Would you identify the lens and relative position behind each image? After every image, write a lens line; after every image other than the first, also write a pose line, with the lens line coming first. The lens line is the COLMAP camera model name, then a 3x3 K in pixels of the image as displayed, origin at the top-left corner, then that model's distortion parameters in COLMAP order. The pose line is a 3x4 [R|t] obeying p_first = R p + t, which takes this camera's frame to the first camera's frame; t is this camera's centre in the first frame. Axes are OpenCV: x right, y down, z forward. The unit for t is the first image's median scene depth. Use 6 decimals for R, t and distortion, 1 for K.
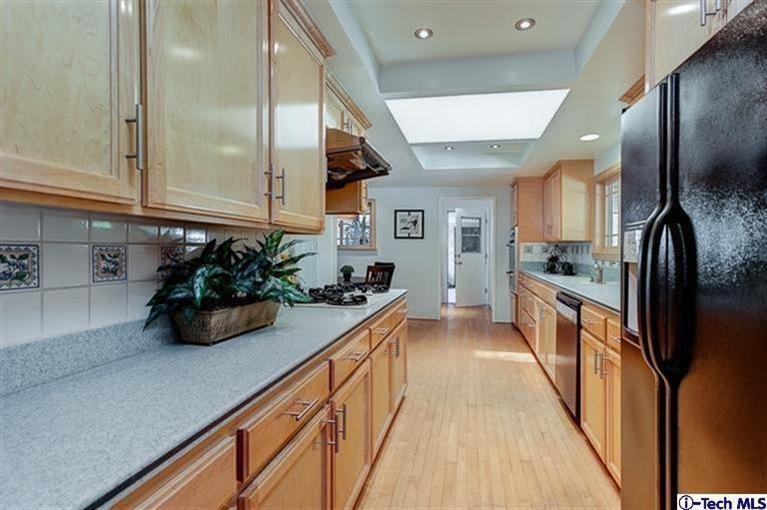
lens RADIAL K [[375.1, 0, 384.0], [0, 375.1, 257.9], [0, 0, 1]] dist [0.004689, 0.000125]
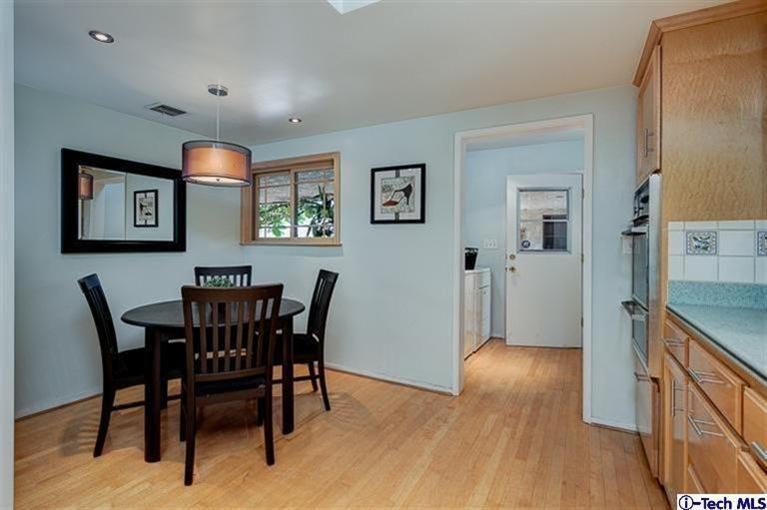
lens RADIAL K [[375.1, 0, 361.1], [0, 375.1, 247.5], [0, 0, 1]] dist [0.004689, 0.000125]
pose [[0.954968, 0.000519, -0.296710, 0.170551], [-0.006090, 0.999822, -0.017850, -0.009700], [0.296647, 0.018853, 0.954801, 0.508316]]
